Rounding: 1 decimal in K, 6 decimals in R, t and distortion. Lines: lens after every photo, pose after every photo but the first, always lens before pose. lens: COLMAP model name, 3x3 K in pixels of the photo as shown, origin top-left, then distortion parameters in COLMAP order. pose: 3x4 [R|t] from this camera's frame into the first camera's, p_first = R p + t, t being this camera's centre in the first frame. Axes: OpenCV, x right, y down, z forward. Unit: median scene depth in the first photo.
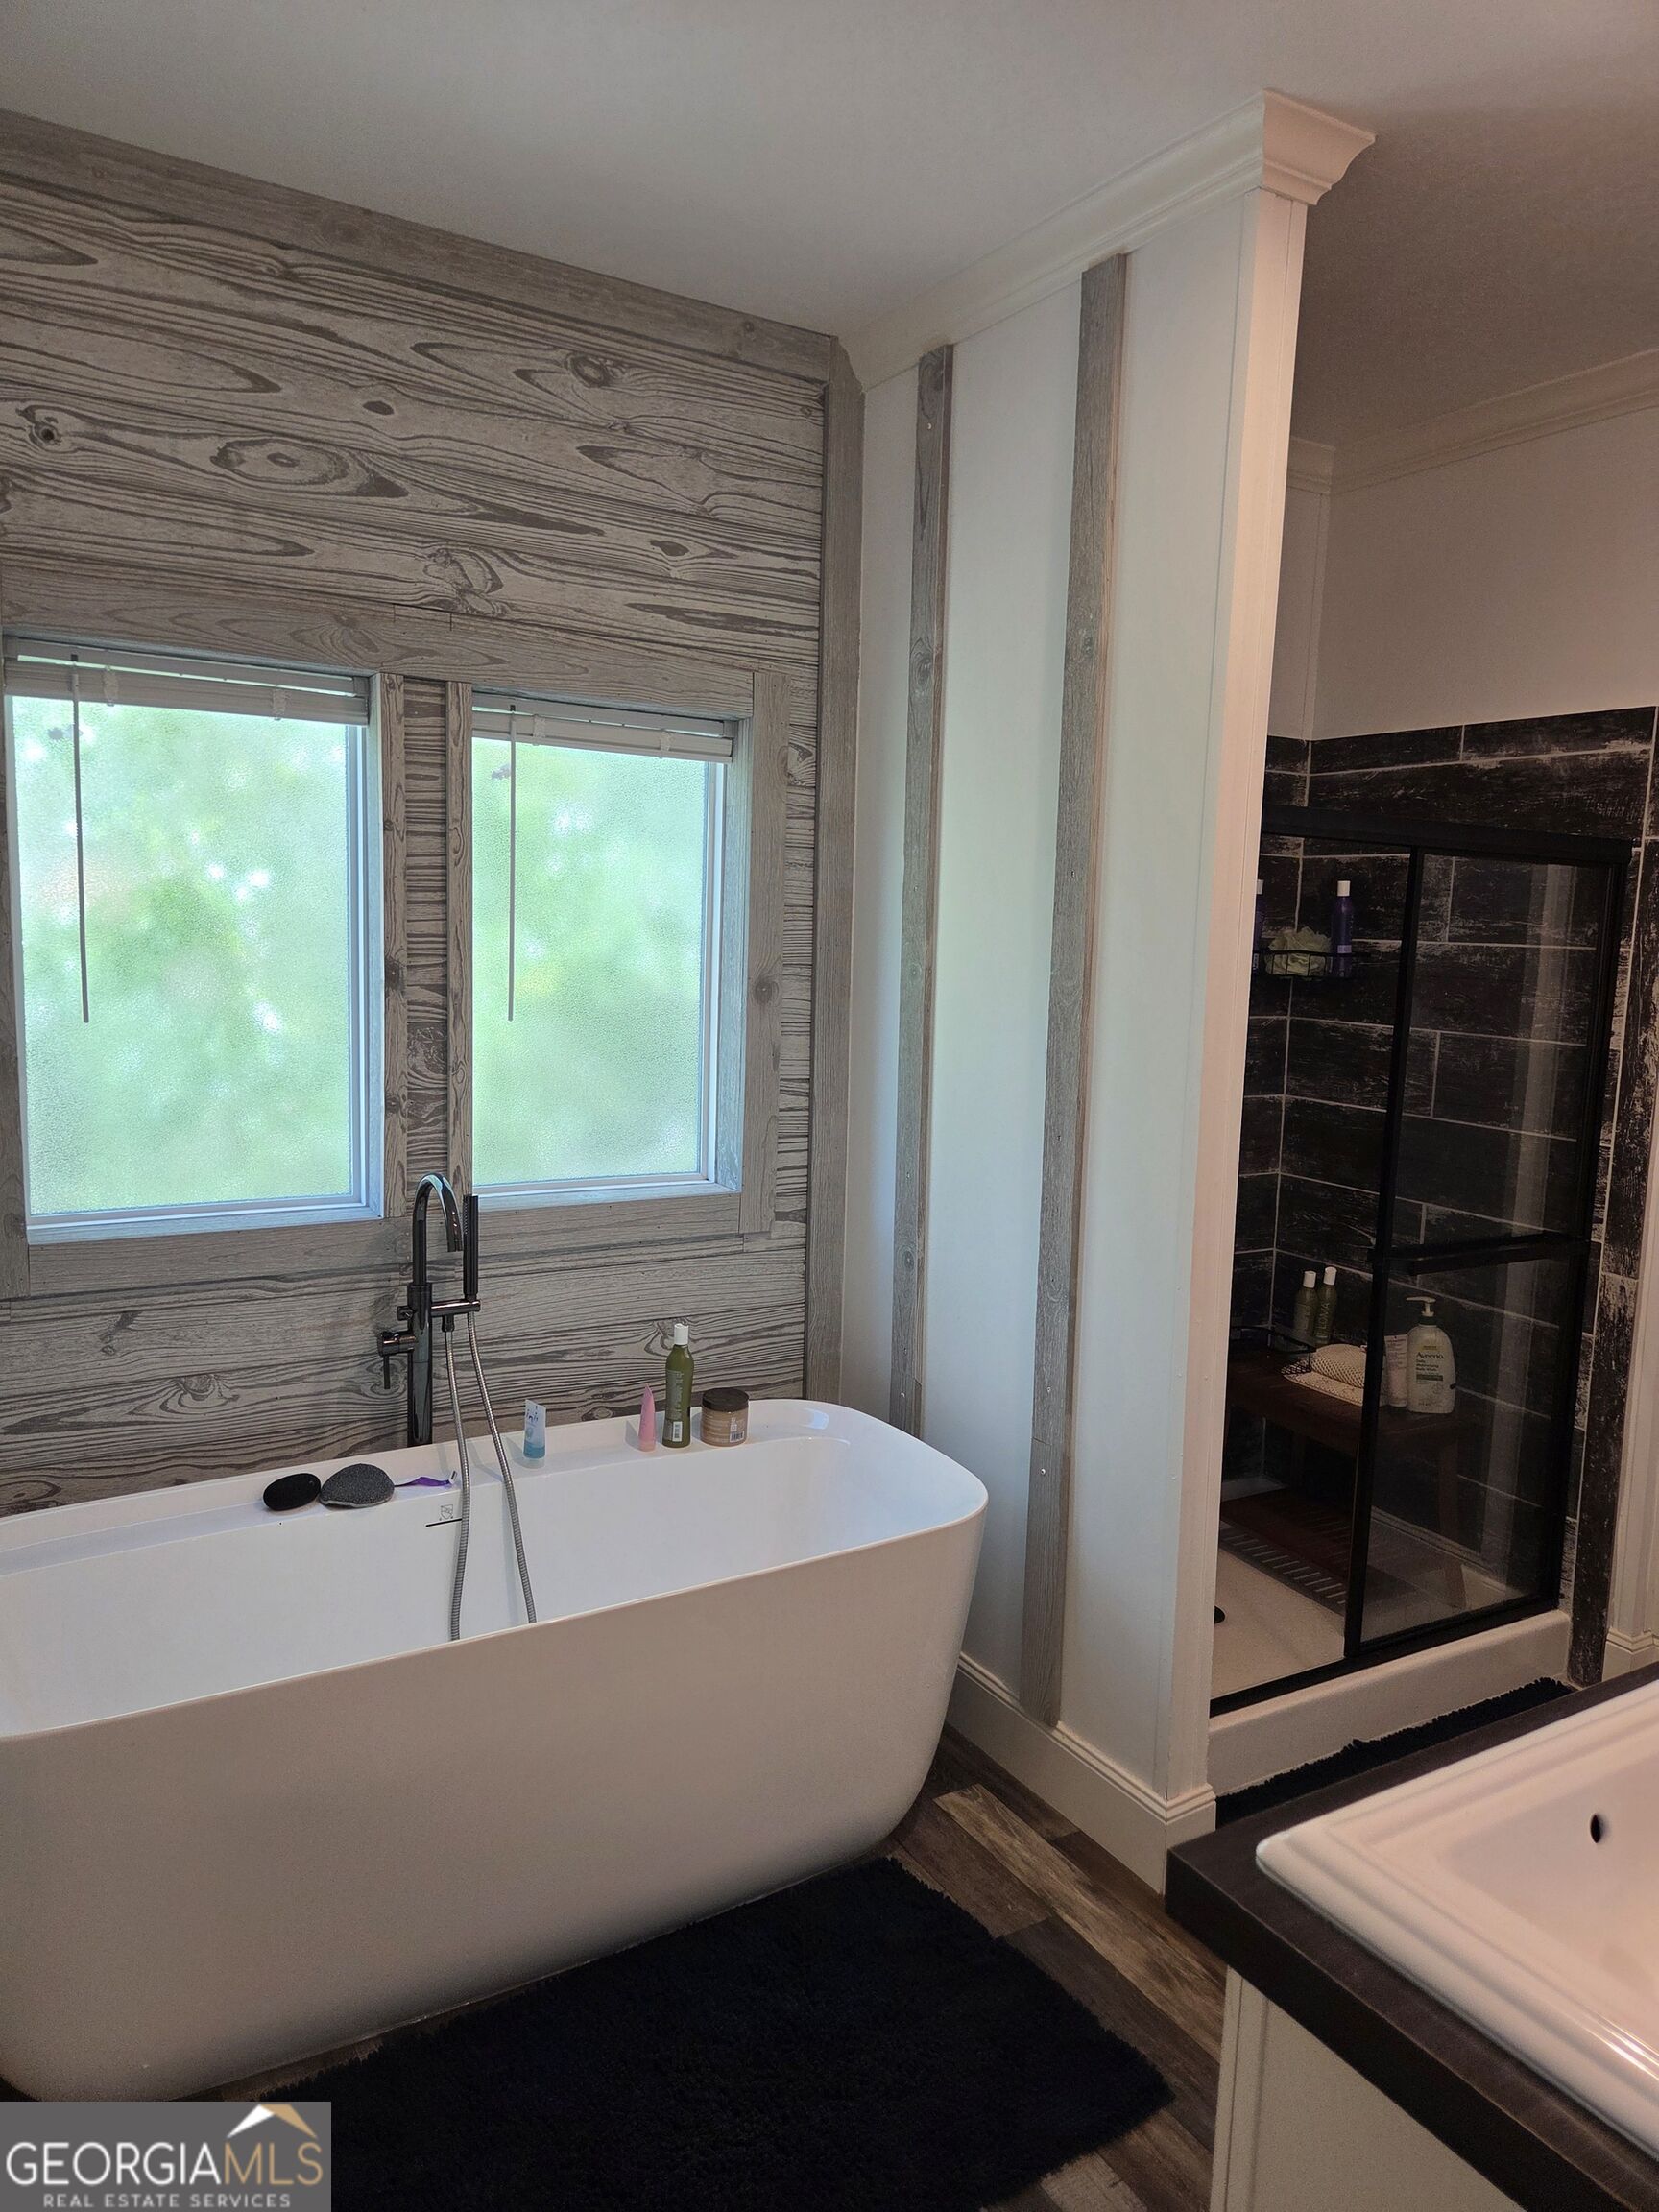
lens RADIAL K [[1482.0, 0, 828.2], [0, 1482.0, 1096.1], [0, 0, 1]] dist [0.065323, -0.048780]
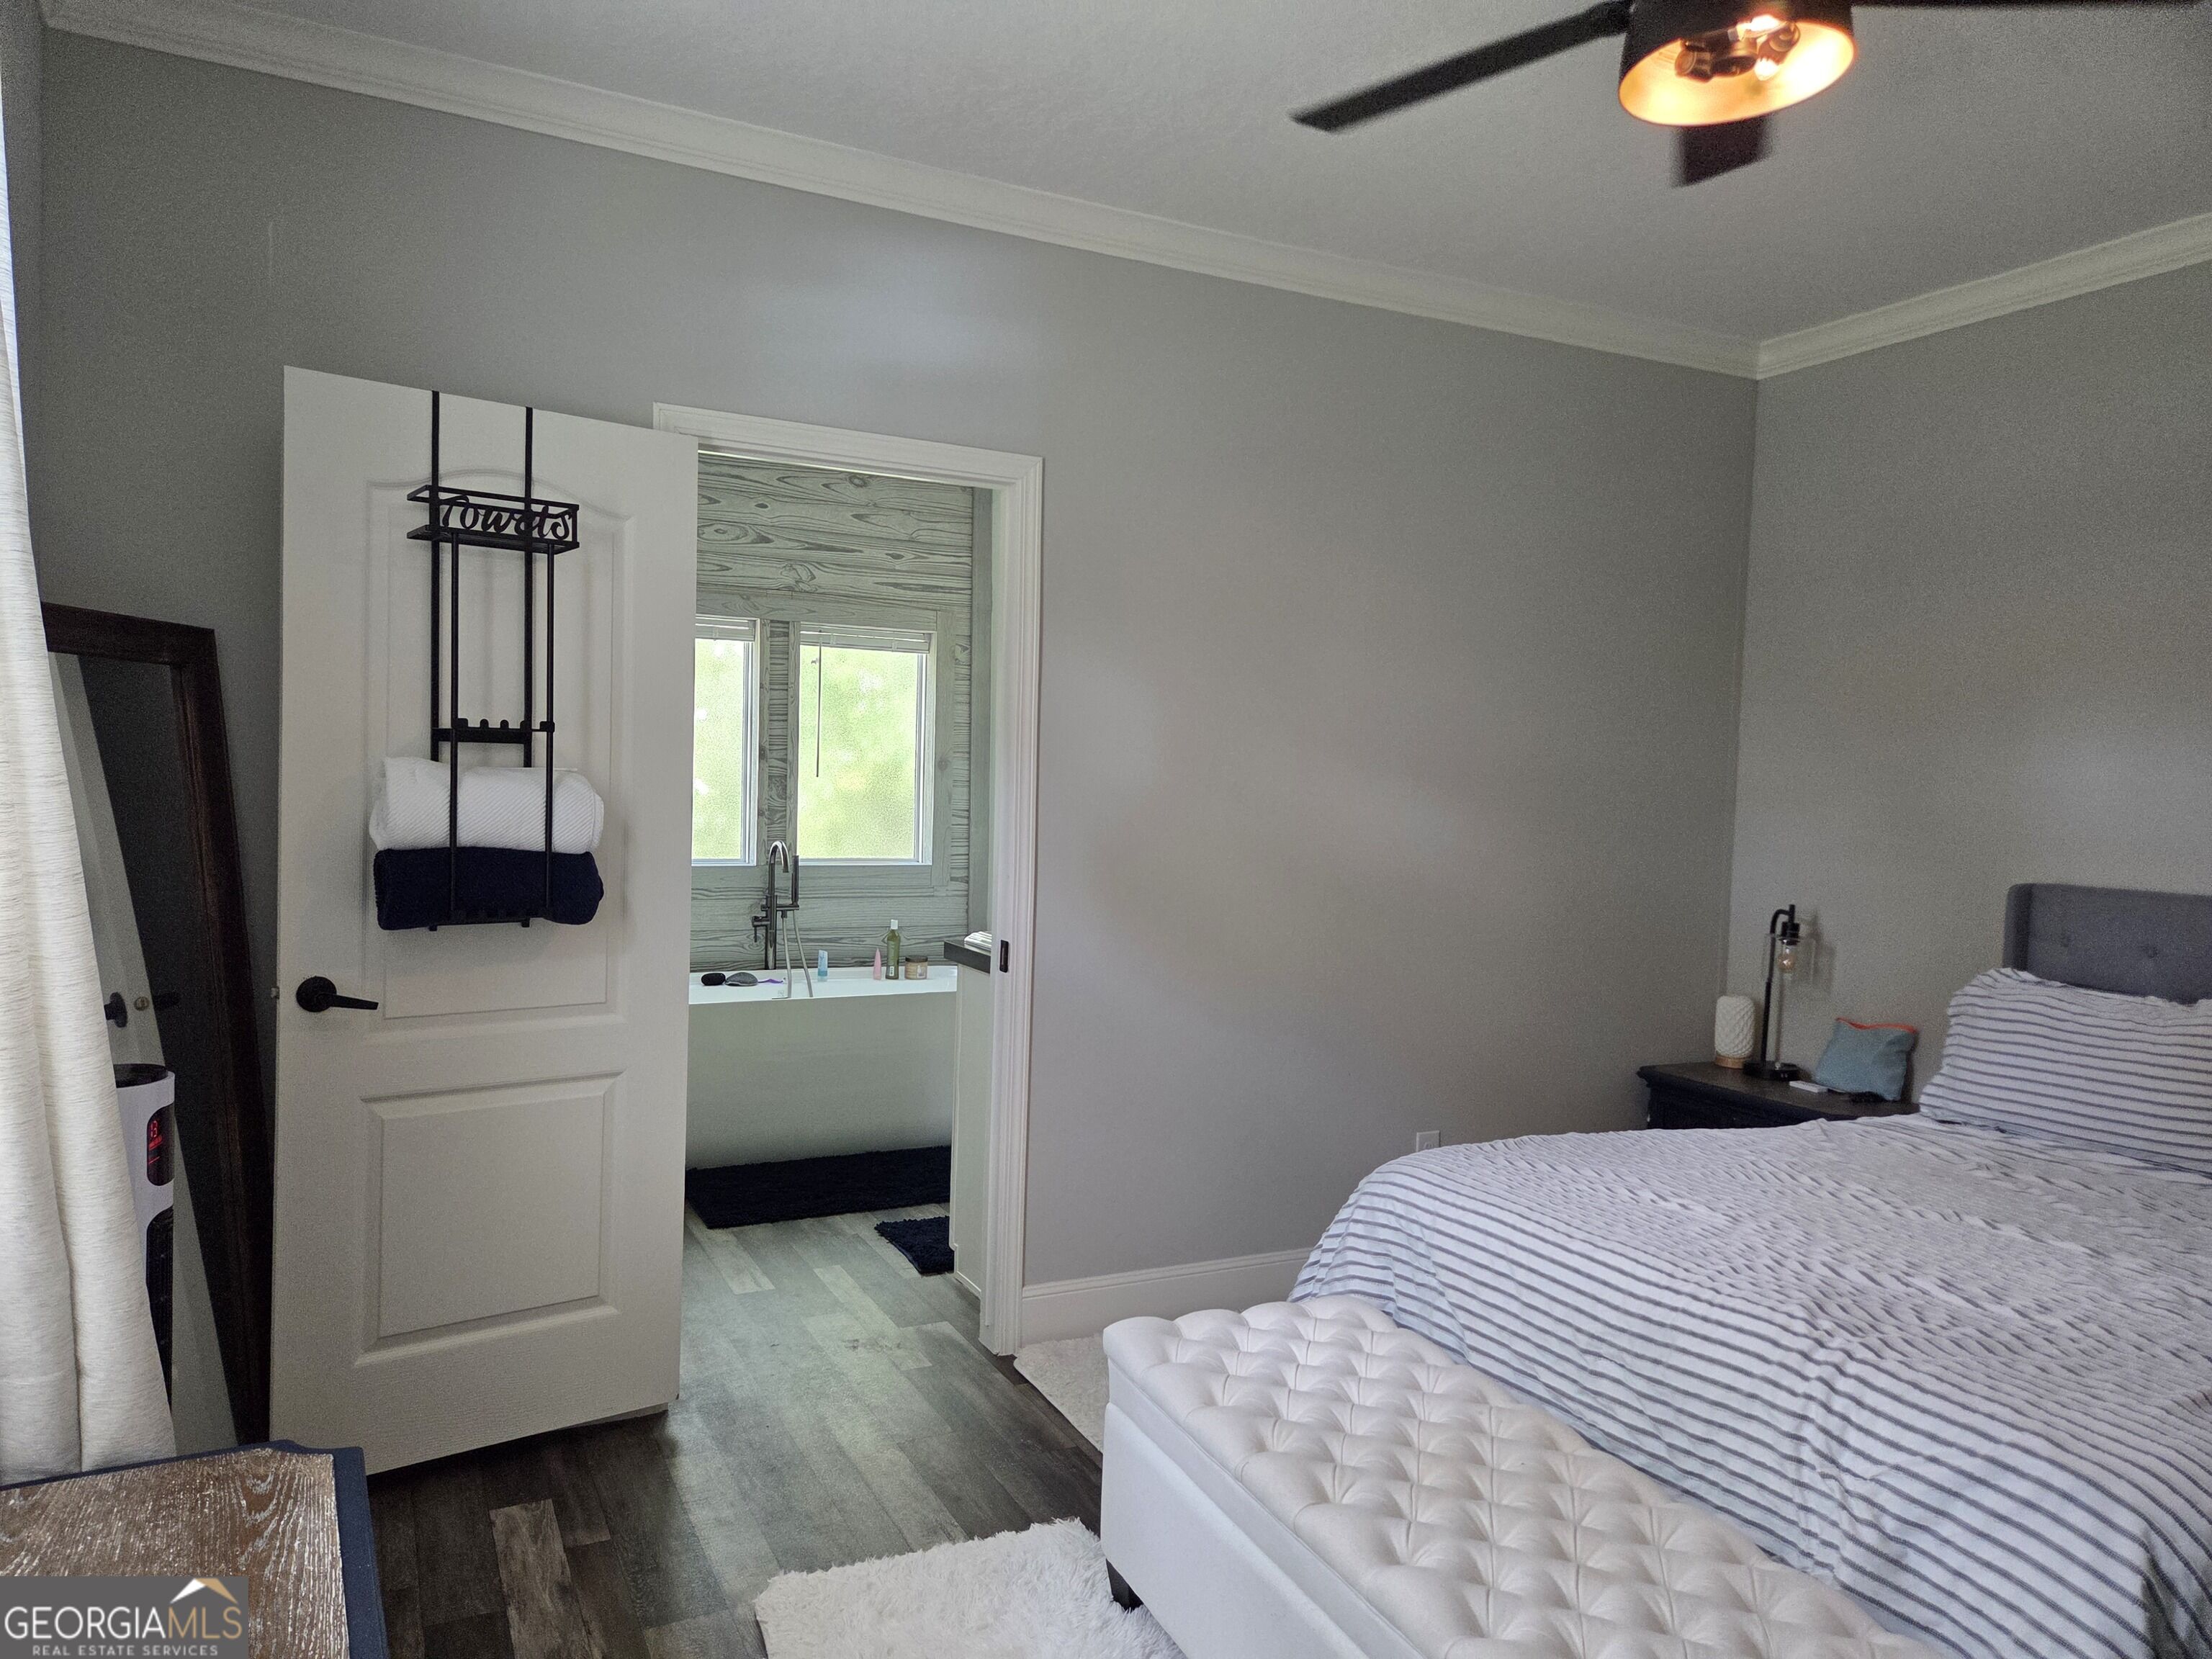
lens RADIAL K [[1482.0, 0, 1090.6], [0, 1482.0, 815.8], [0, 0, 1]] dist [0.065323, -0.048780]
pose [[0.997299, -0.006824, -0.073133, 0.315960], [-0.000140, 0.995496, -0.094799, 0.196990], [0.073451, 0.094553, 0.992806, -1.020508]]
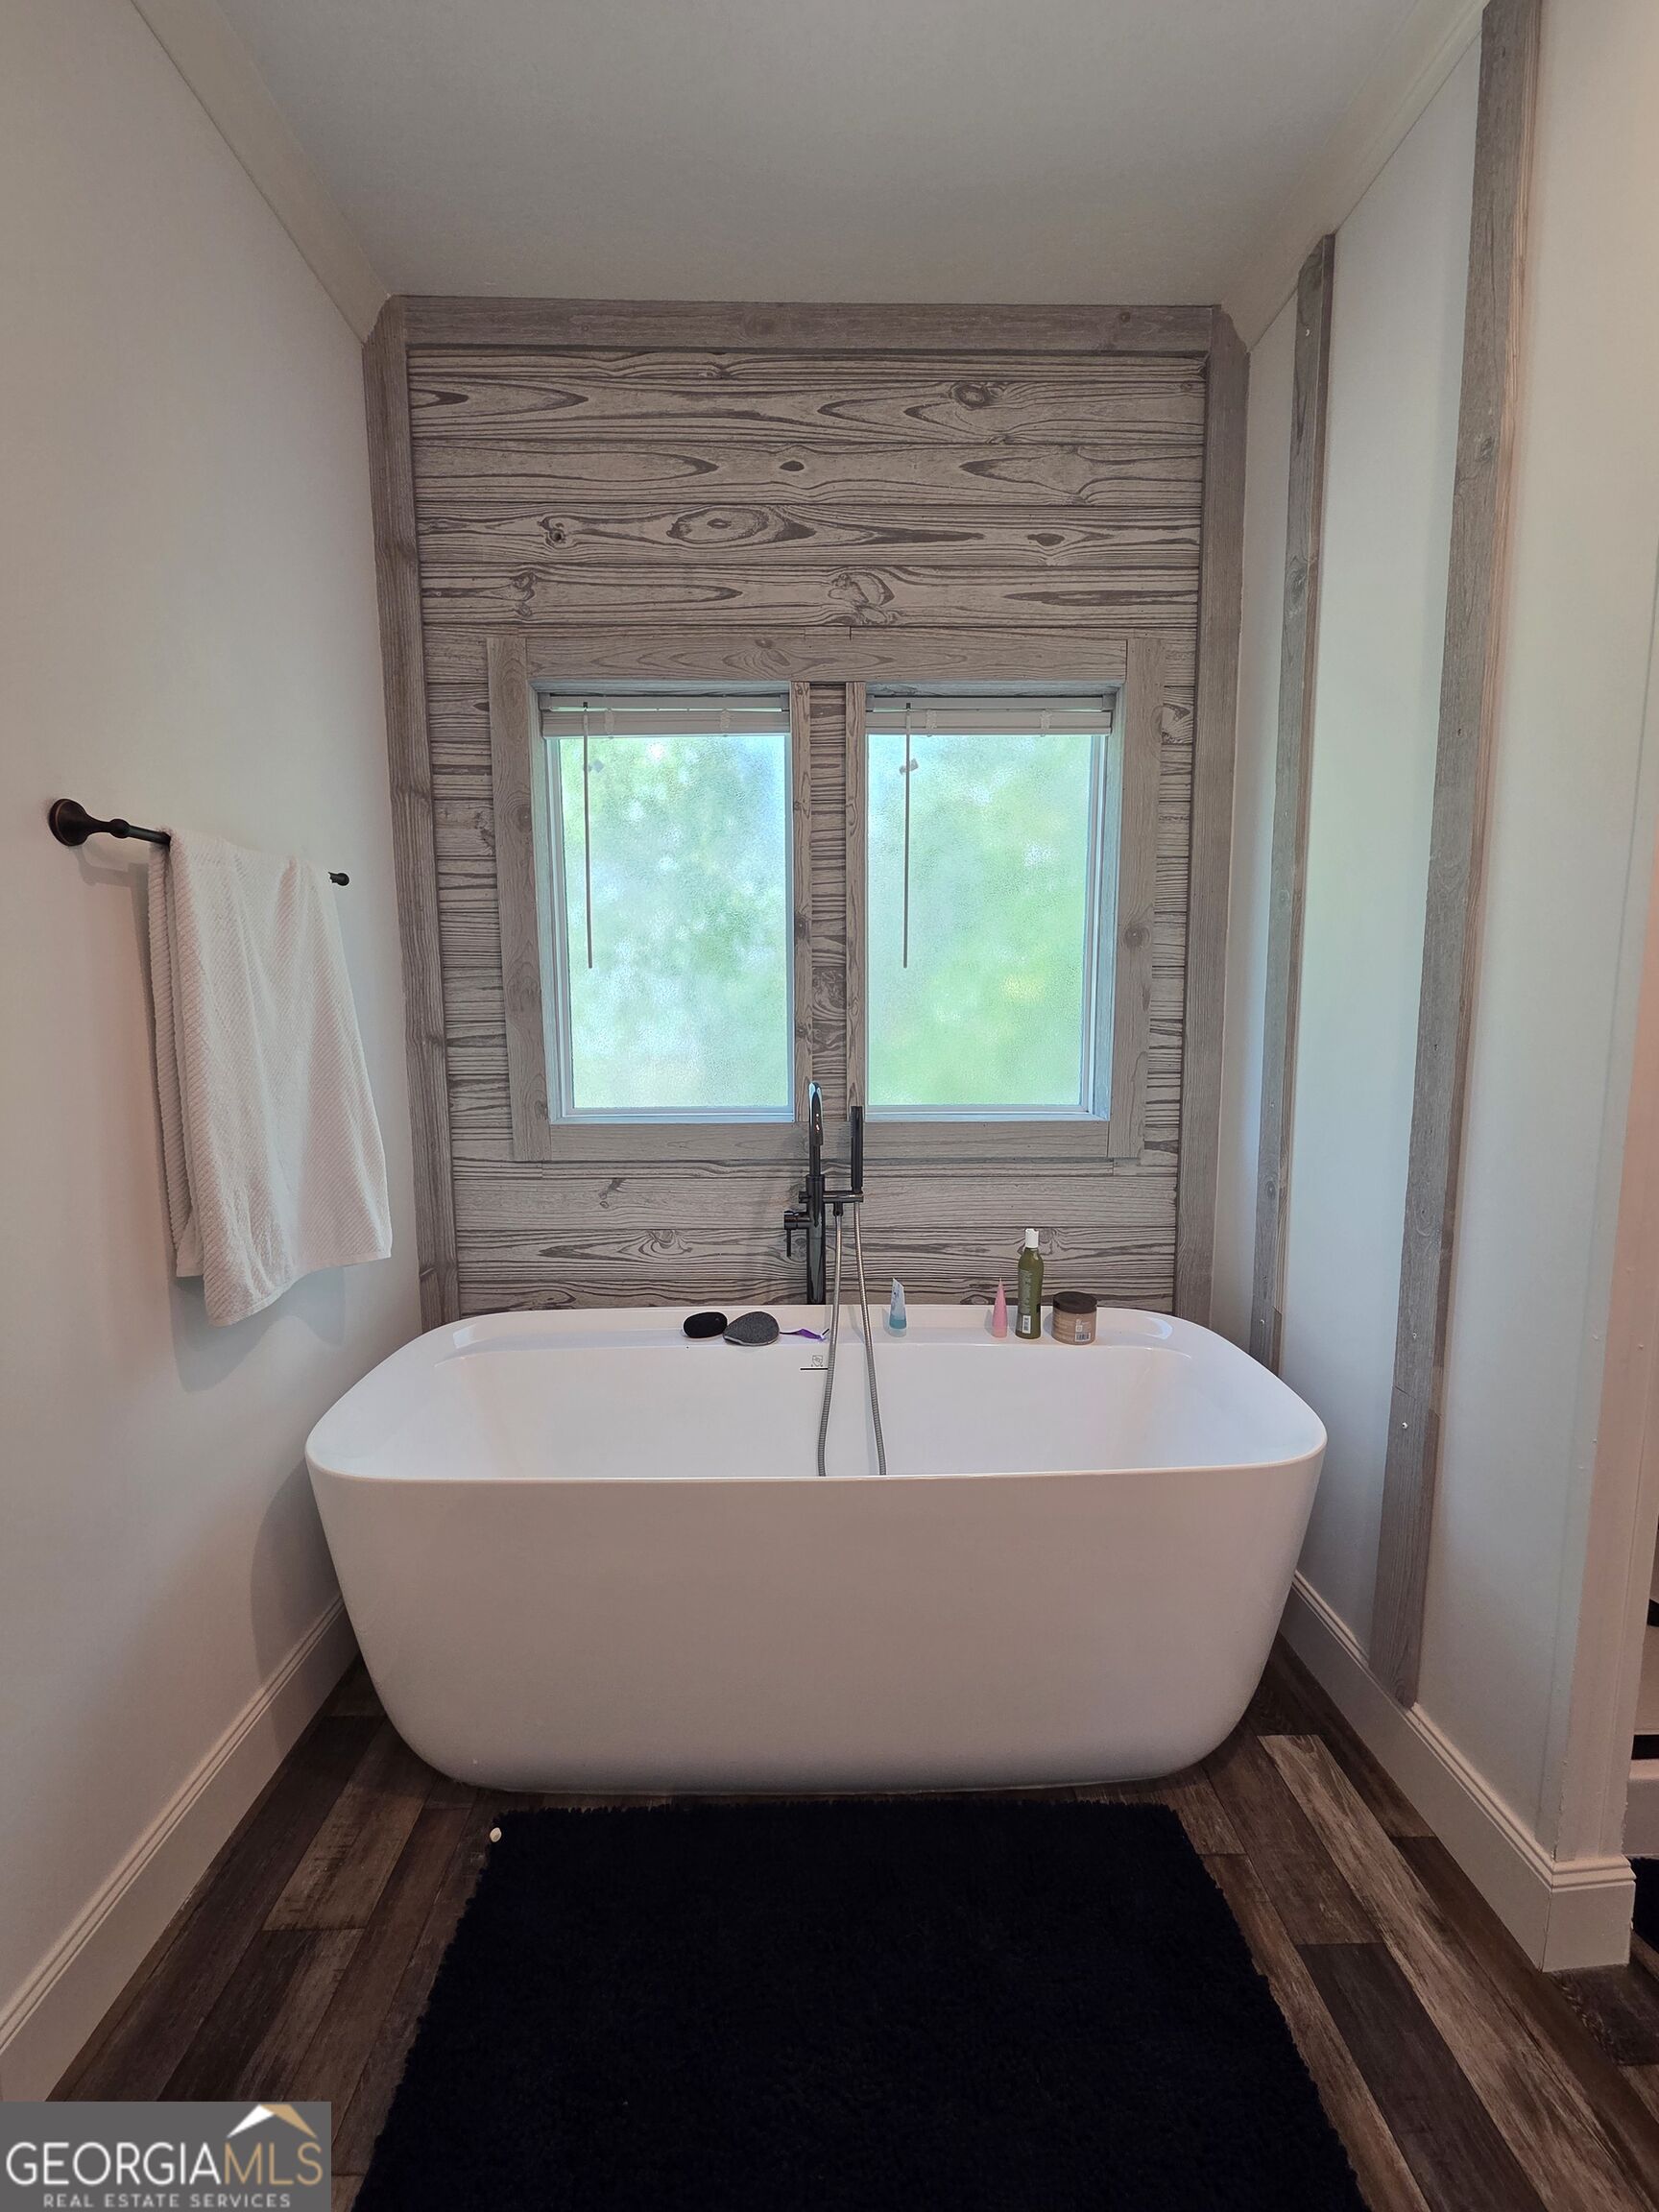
lens RADIAL K [[903.0, 0, 820.4], [0, 903.0, 1116.5], [0, 0, 1]] dist [0.000937, -0.001442]
pose [[0.866479, 0.027110, -0.498476, 0.094958], [-0.024906, 0.999628, 0.011071, 0.062438], [0.498591, 0.002822, 0.866833, 0.319034]]
